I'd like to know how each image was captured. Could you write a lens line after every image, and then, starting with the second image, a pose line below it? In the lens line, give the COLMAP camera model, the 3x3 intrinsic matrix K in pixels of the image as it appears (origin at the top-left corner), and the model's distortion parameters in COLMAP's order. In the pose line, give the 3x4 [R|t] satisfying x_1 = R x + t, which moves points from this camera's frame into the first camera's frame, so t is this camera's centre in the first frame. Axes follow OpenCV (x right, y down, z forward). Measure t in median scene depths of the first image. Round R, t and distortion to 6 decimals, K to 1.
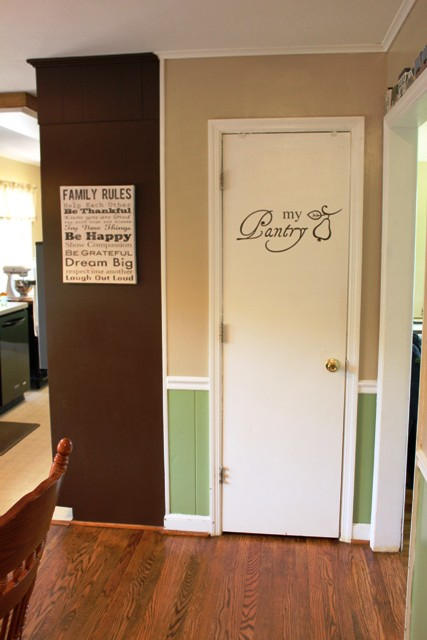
lens RADIAL K [[617.0, 0, 213.5], [0, 617.0, 320.0], [0, 0, 1]] dist [-0.132201, -0.000872]
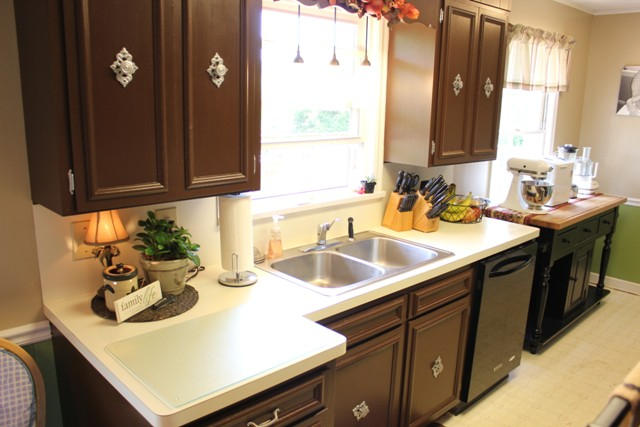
lens RADIAL K [[536.6, 0, 320.0], [0, 536.6, 213.5], [0, 0, 1]] dist [-0.166412, 0.155252]
pose [[0.772868, 0.162367, -0.613443, -0.141889], [-0.118784, 0.986641, 0.111492, -0.066721], [0.623350, -0.013302, 0.781830, 0.414083]]
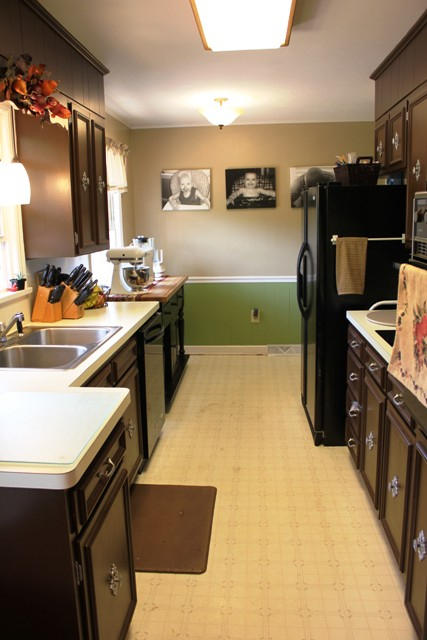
lens RADIAL K [[536.6, 0, 213.5], [0, 536.6, 320.0], [0, 0, 1]] dist [-0.166412, 0.155252]
pose [[0.998966, -0.032957, 0.031307, -0.234113], [0.031335, 0.998209, 0.050960, -0.032205], [-0.032931, -0.049927, 0.998210, 0.338409]]
